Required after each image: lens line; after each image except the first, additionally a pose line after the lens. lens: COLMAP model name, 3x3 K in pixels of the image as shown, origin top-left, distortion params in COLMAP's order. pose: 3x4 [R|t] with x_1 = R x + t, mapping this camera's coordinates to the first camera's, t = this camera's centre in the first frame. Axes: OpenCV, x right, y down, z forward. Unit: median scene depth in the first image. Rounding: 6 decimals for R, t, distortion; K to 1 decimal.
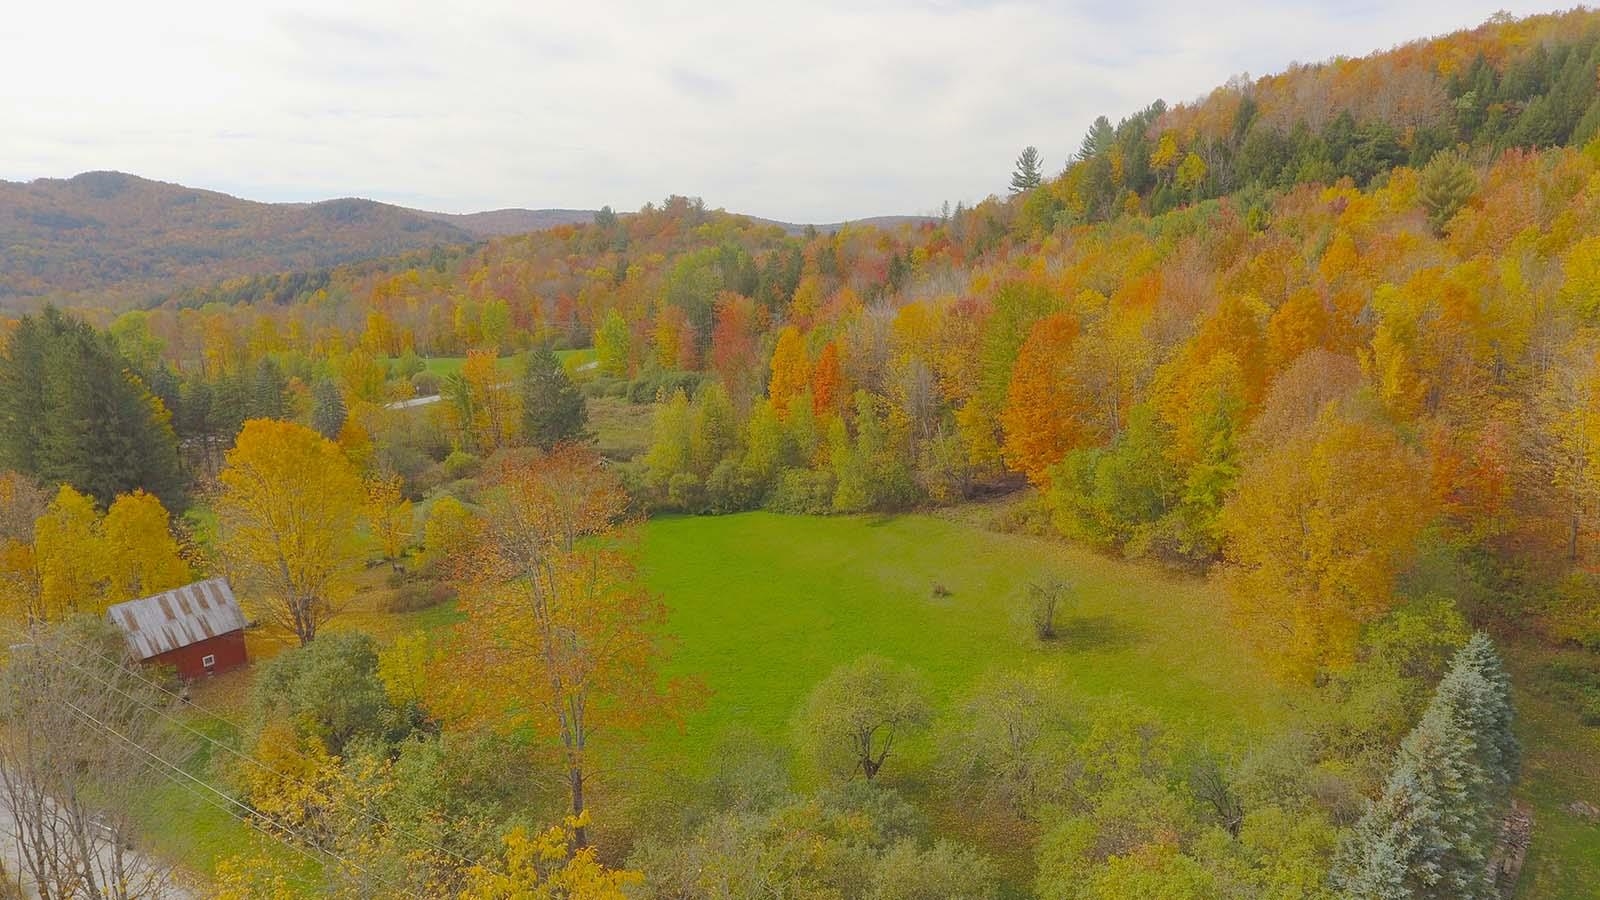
lens RADIAL K [[950.1, 0, 799.2], [0, 950.1, 450.7], [0, 0, 1]] dist [-0.001700, -0.001921]
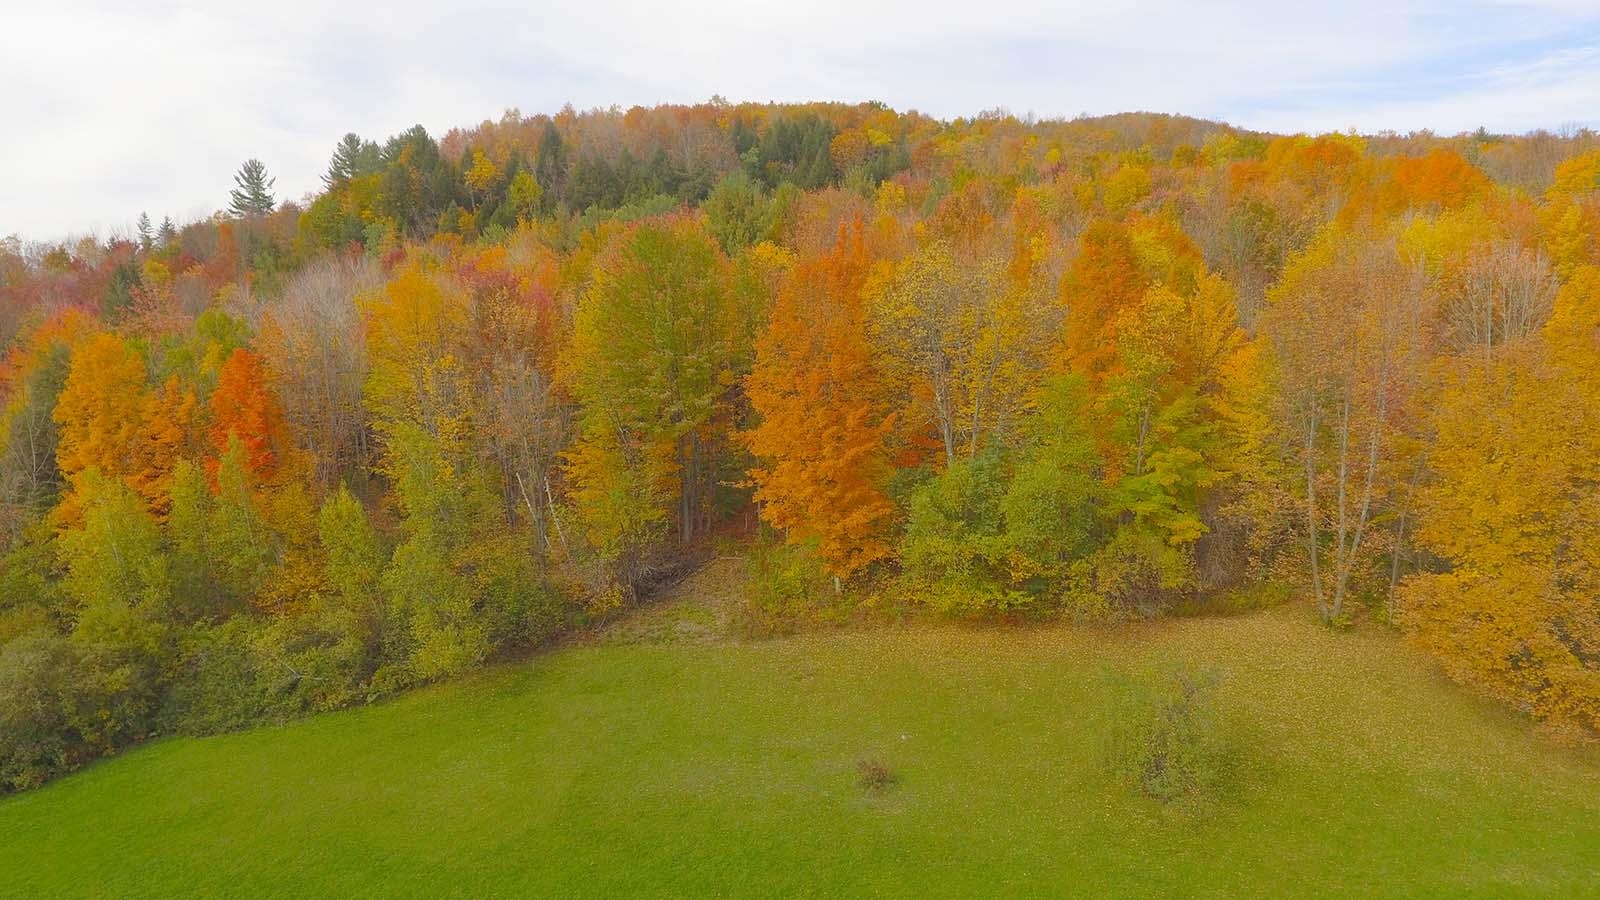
lens RADIAL K [[950.1, 0, 800.4], [0, 950.1, 447.6], [0, 0, 1]] dist [-0.001700, -0.001921]
pose [[0.640905, -0.079349, 0.763508, -0.103994], [0.158527, 0.986883, -0.030508, -0.003471], [-0.751072, 0.140590, 0.645078, 0.316018]]
